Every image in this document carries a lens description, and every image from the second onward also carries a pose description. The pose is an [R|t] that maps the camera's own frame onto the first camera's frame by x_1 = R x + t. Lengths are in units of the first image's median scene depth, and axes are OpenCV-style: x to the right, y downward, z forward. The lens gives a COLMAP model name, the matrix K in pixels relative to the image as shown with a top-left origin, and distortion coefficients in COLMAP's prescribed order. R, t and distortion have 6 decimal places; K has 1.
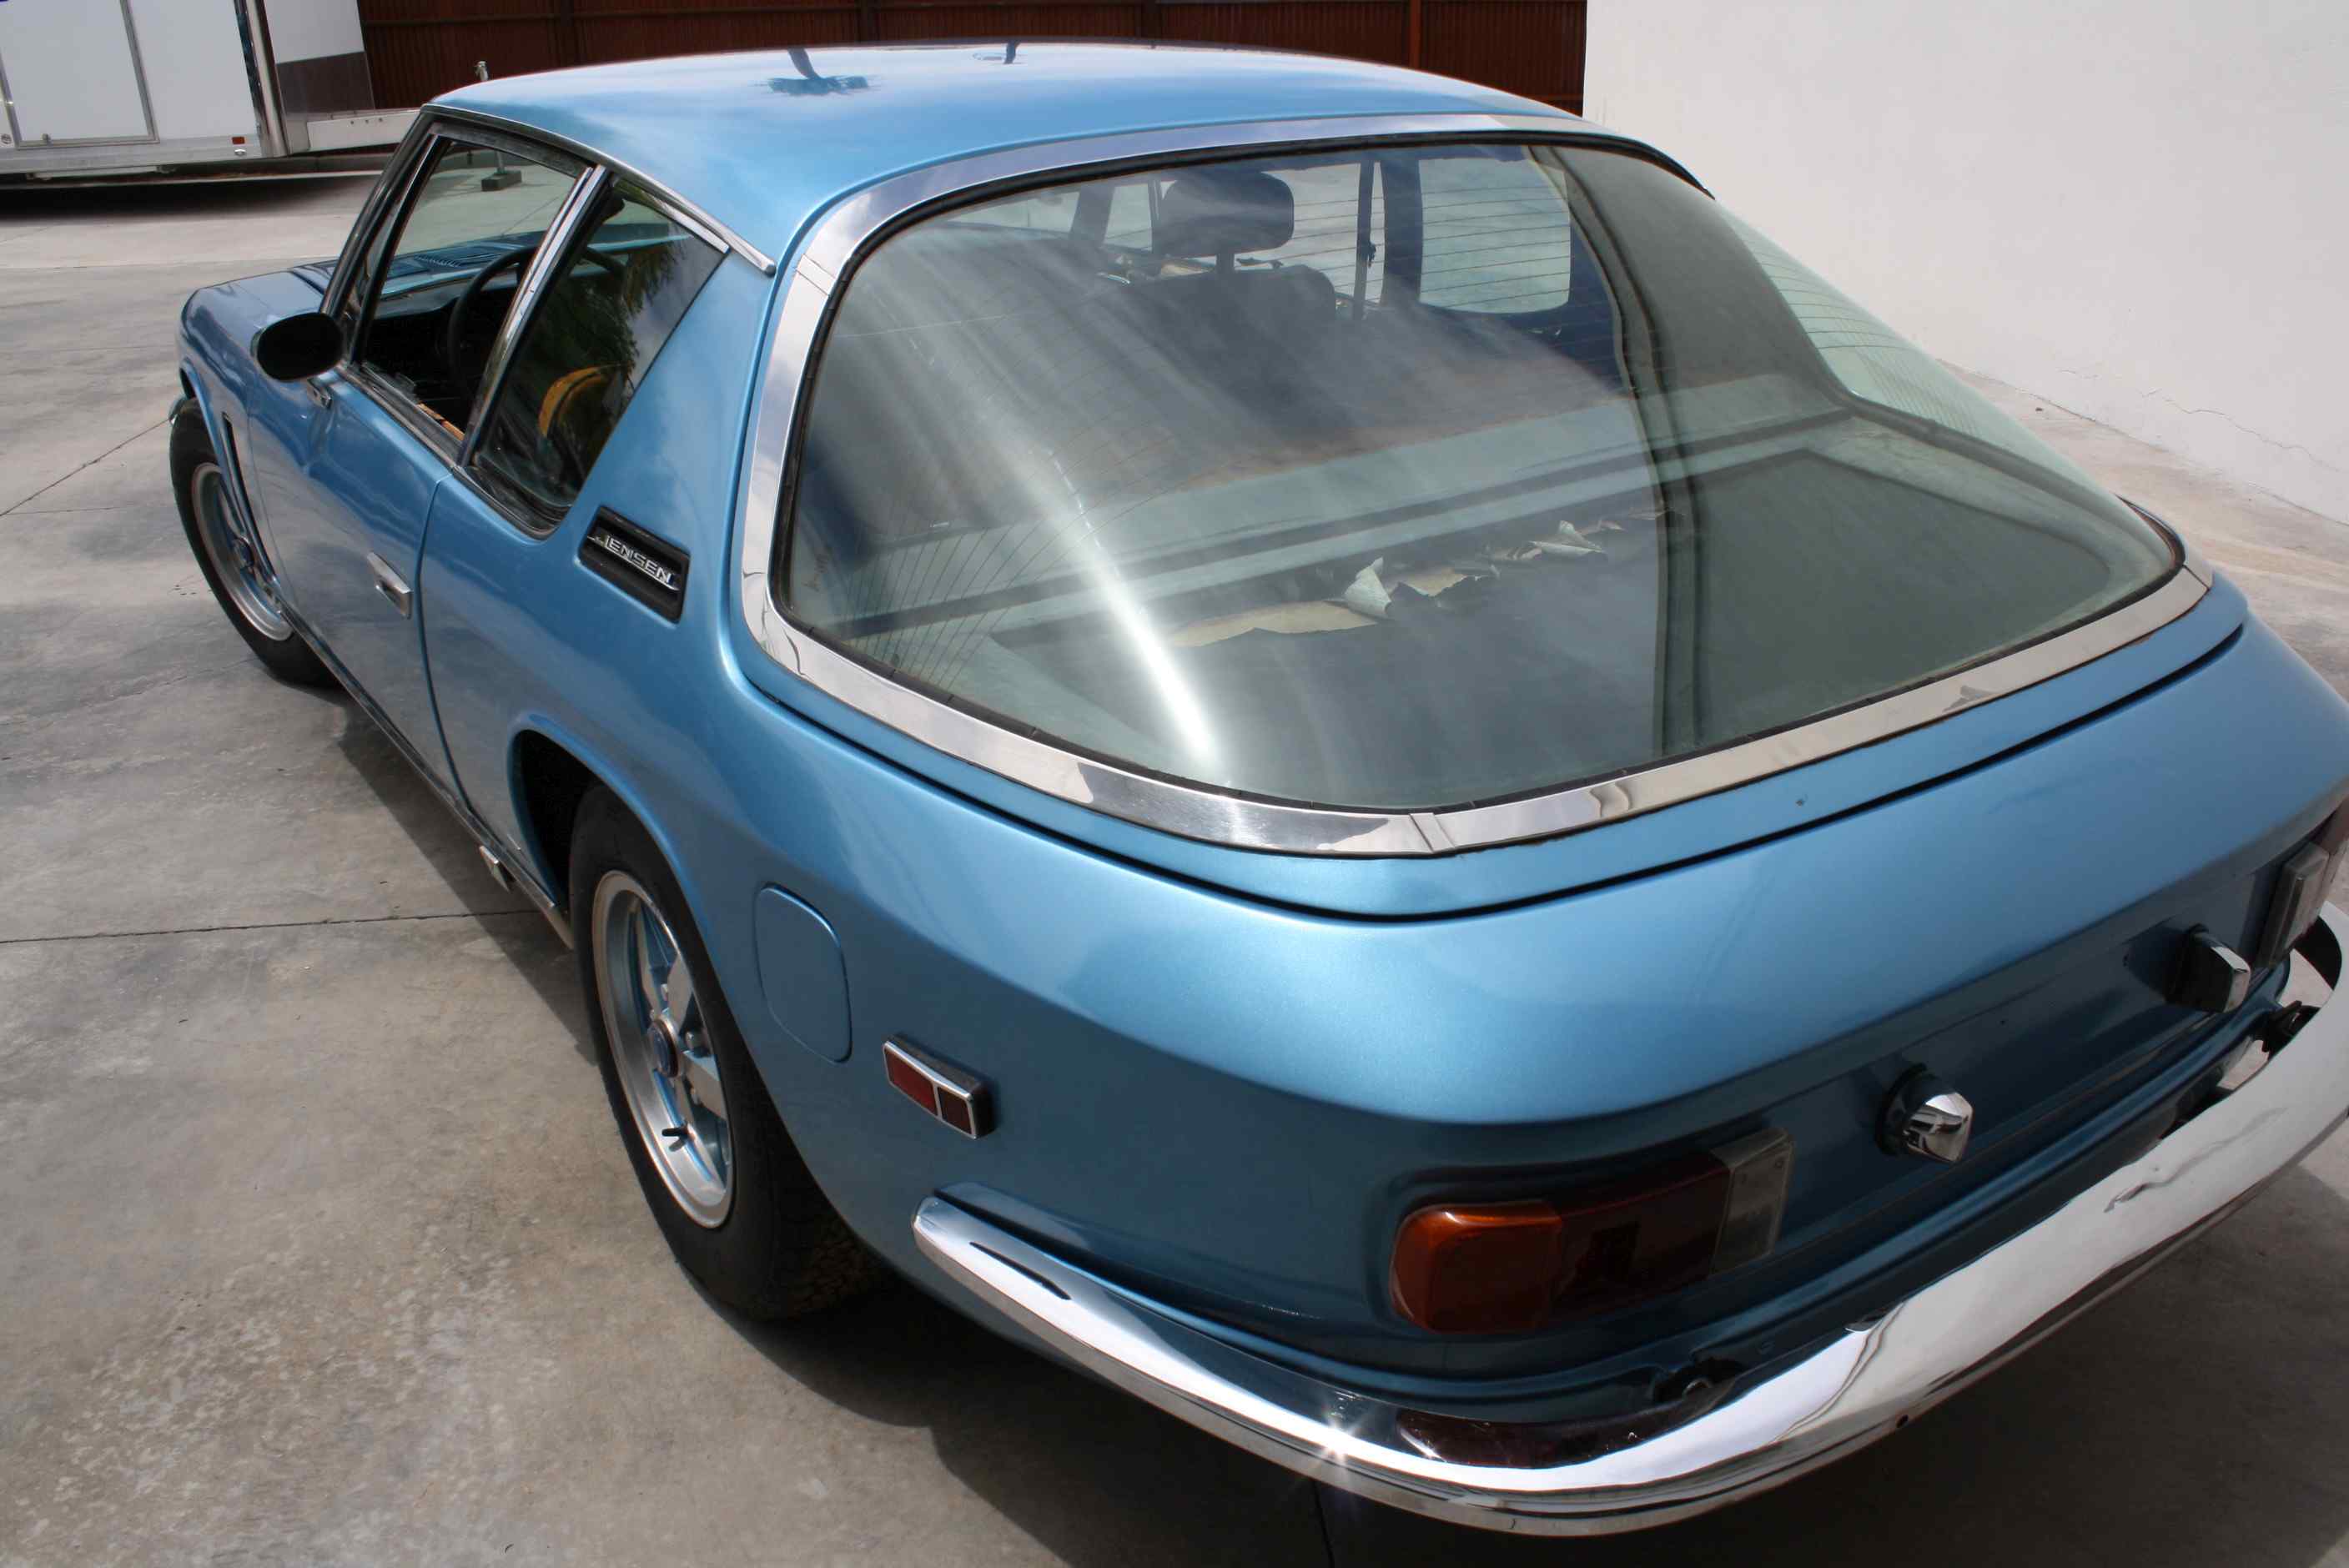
lens RADIAL K [[1959.4, 0, 1175.6], [0, 1959.4, 781.1], [0, 0, 1]] dist [-0.161419, 0.135029]
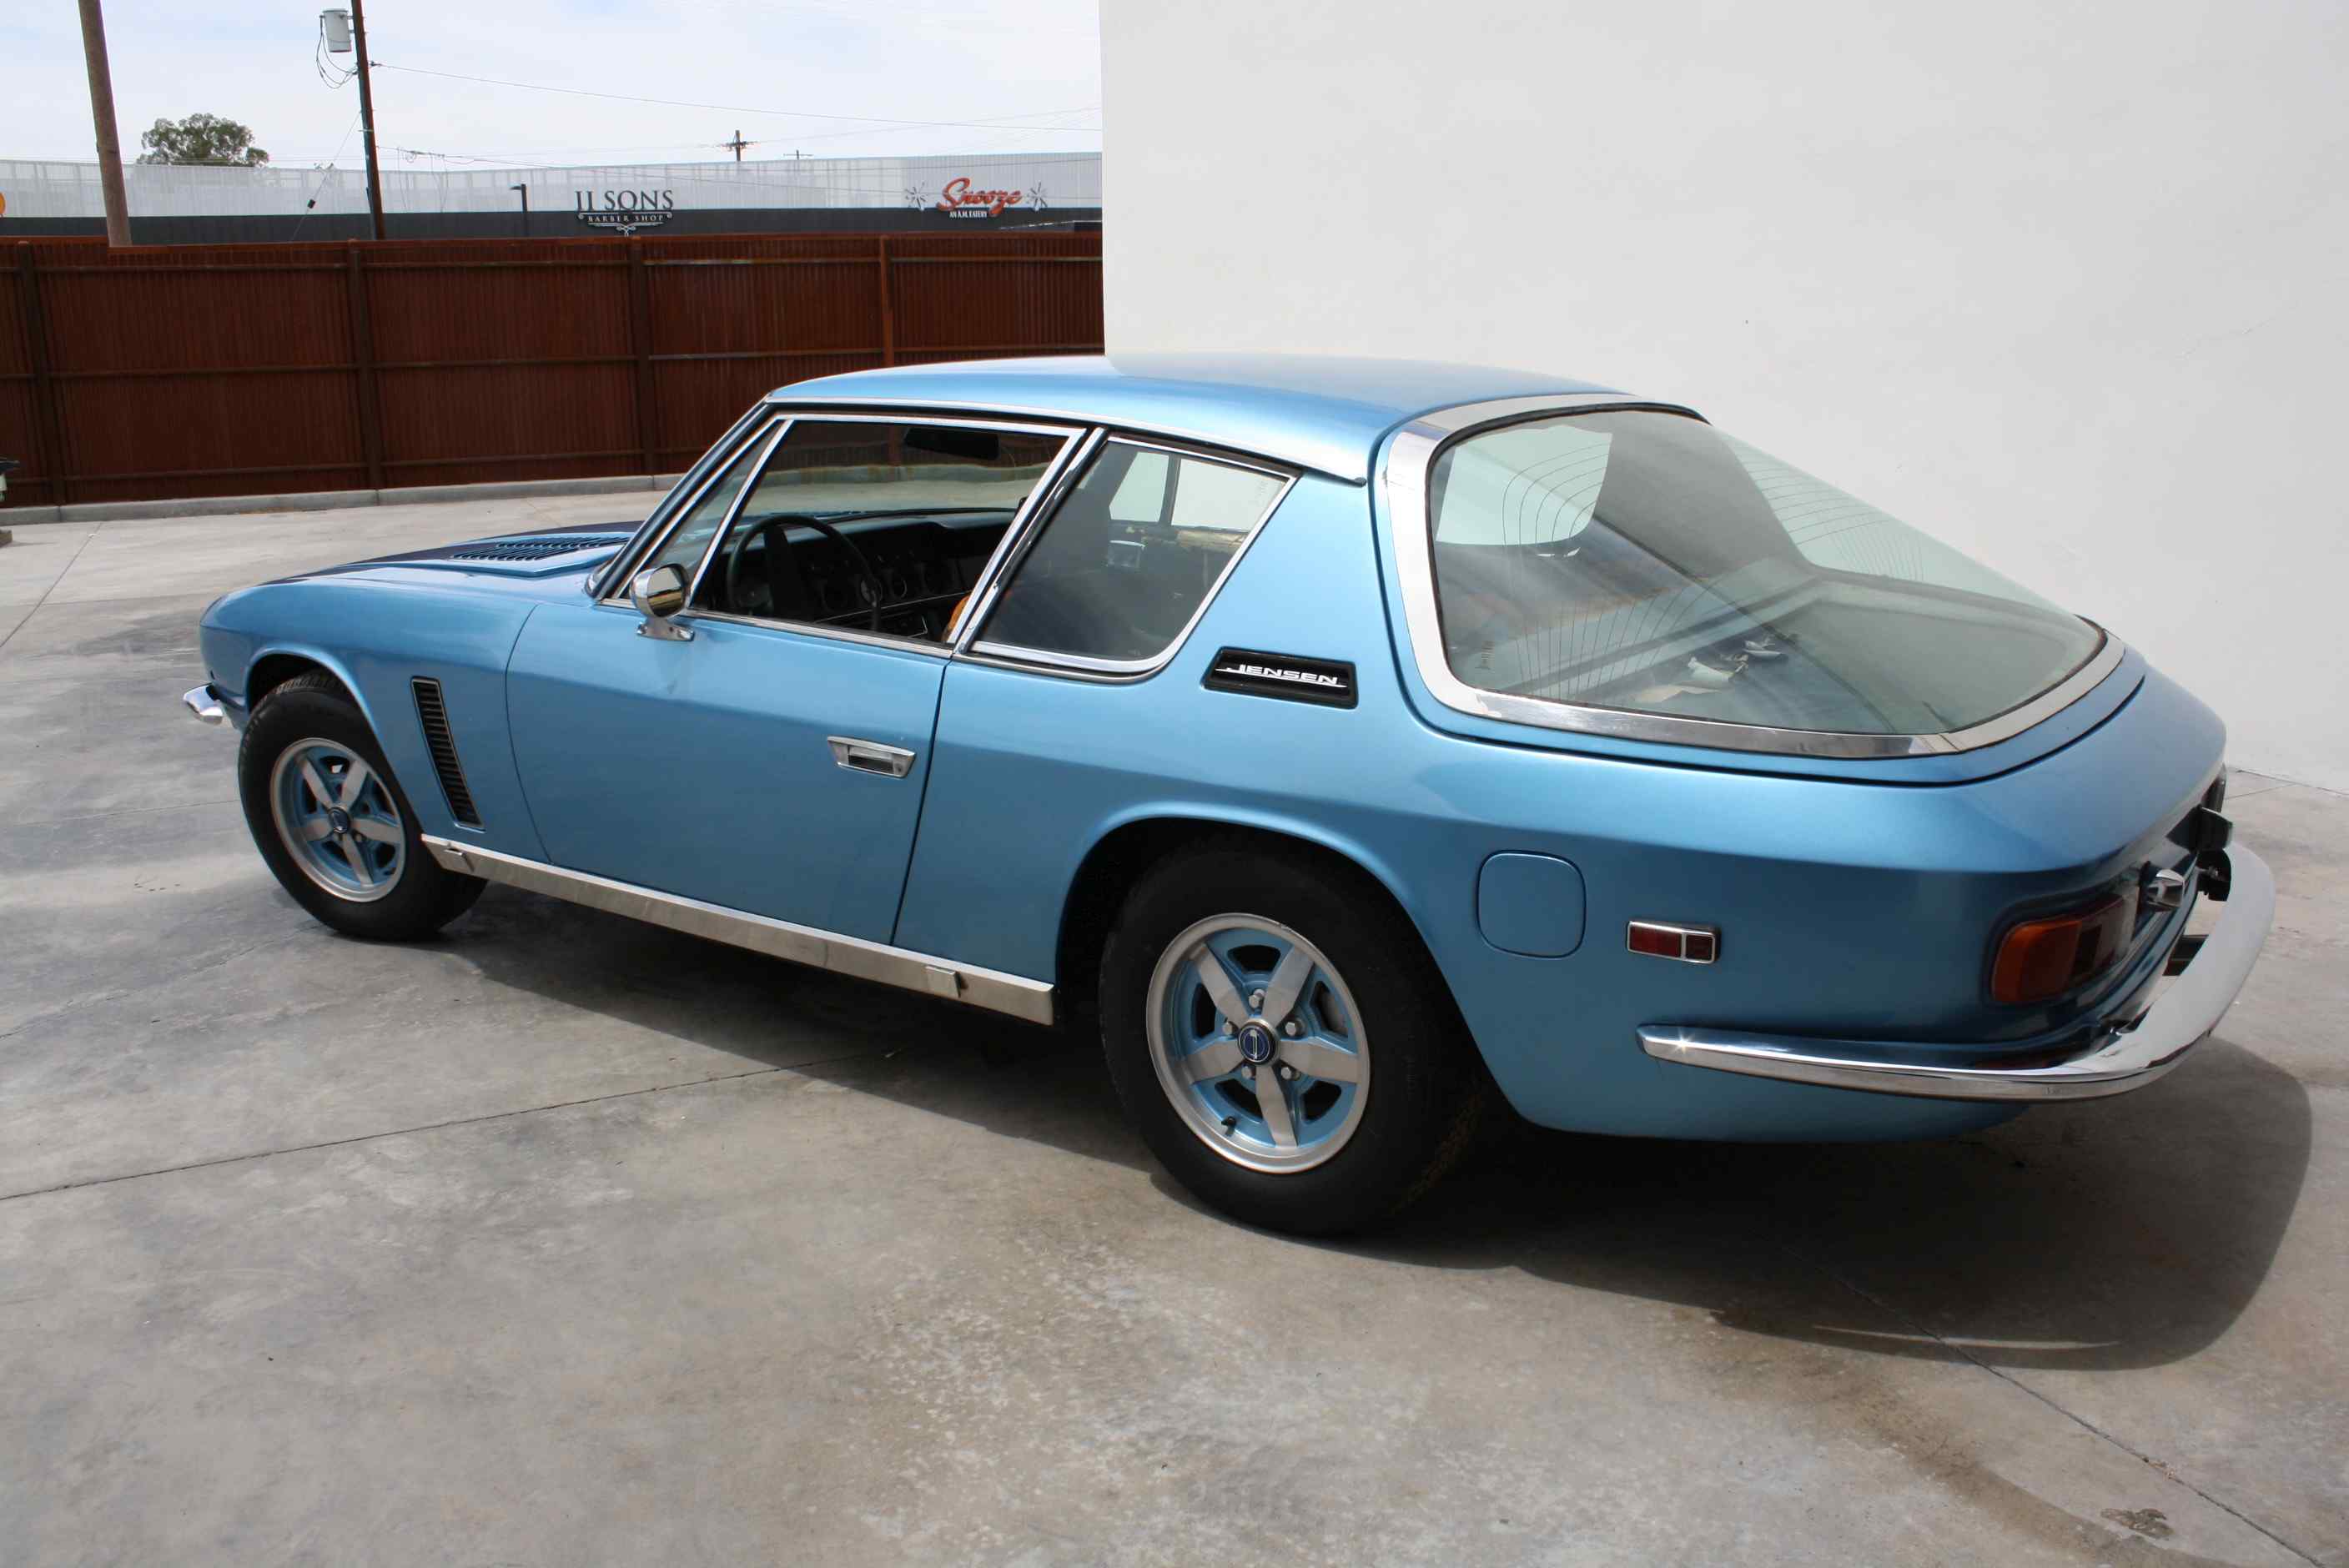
lens RADIAL K [[1959.4, 0, 1185.1], [0, 1959.4, 778.0], [0, 0, 1]] dist [-0.161419, 0.135029]
pose [[0.942417, -0.071496, 0.326708, -0.654325], [0.127548, 0.979884, -0.153490, 0.139651], [-0.309162, 0.186323, 0.932579, -0.271020]]
